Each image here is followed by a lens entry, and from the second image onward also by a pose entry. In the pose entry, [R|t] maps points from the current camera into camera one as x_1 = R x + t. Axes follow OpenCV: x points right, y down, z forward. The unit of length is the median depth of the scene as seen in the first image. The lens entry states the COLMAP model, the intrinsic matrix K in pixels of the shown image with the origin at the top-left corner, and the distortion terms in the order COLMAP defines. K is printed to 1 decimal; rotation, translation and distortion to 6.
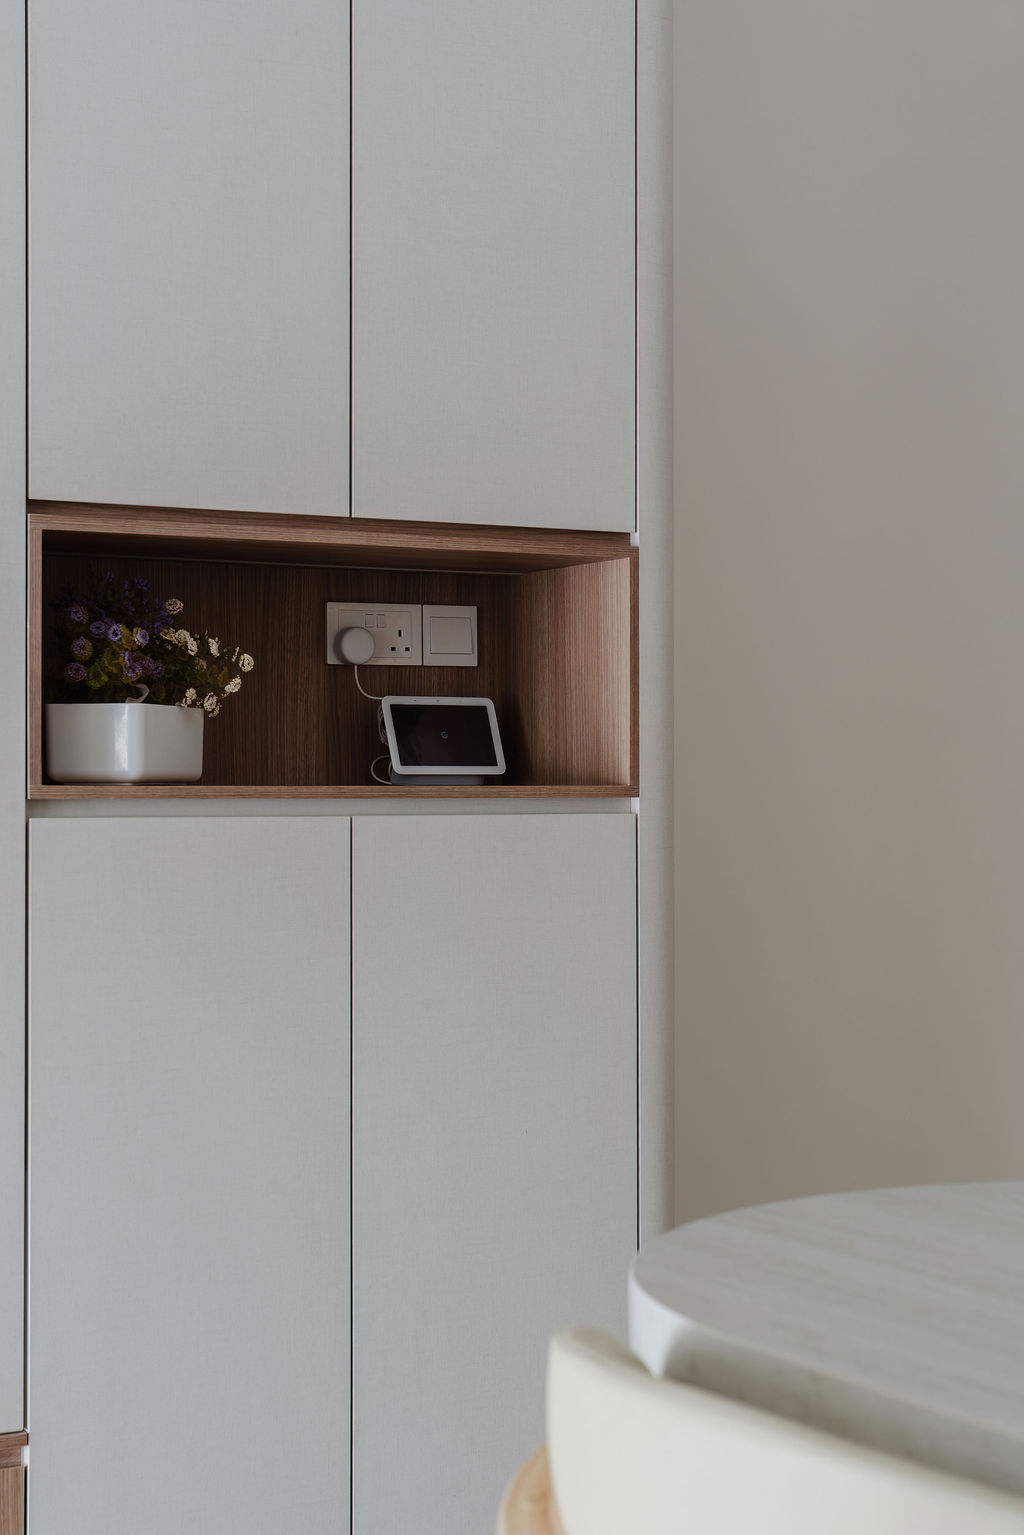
lens RADIAL K [[2534.4, 0, 512.0], [0, 2534.4, 767.5], [0, 0, 1]] dist [0.016431, 0.038426]
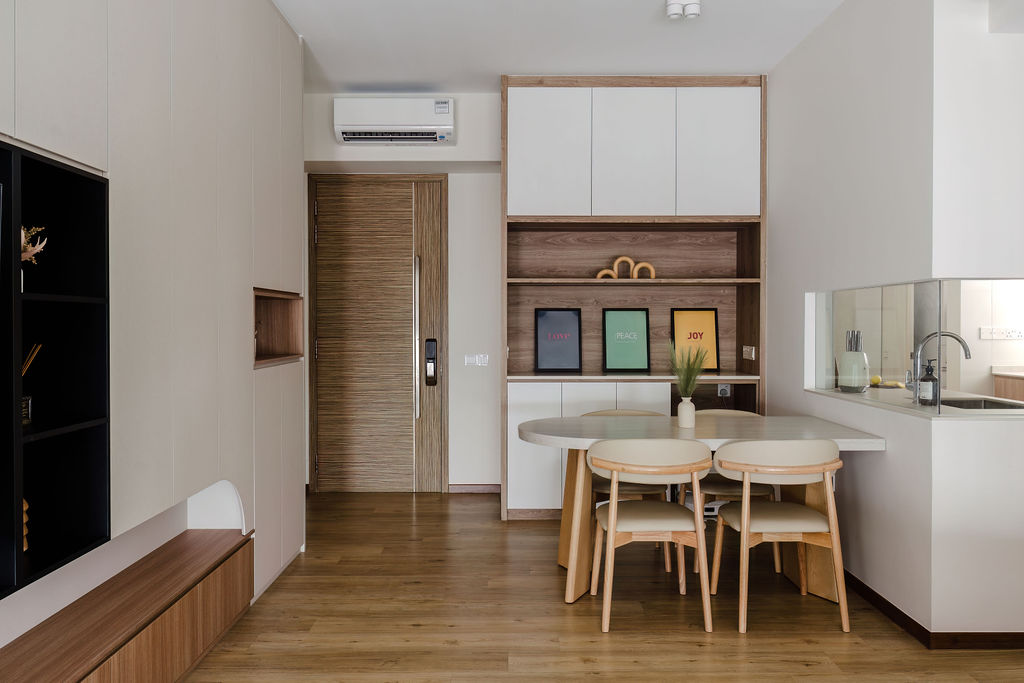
lens RADIAL K [[780.8, 0, 493.3], [0, 780.8, 328.9], [0, 0, 1]] dist [0.000064, 0.000528]
pose [[0.494445, -0.005394, 0.869192, -0.967066], [-0.008180, 0.999908, 0.010858, -0.054080], [-0.869170, -0.012479, 0.494356, 0.093099]]
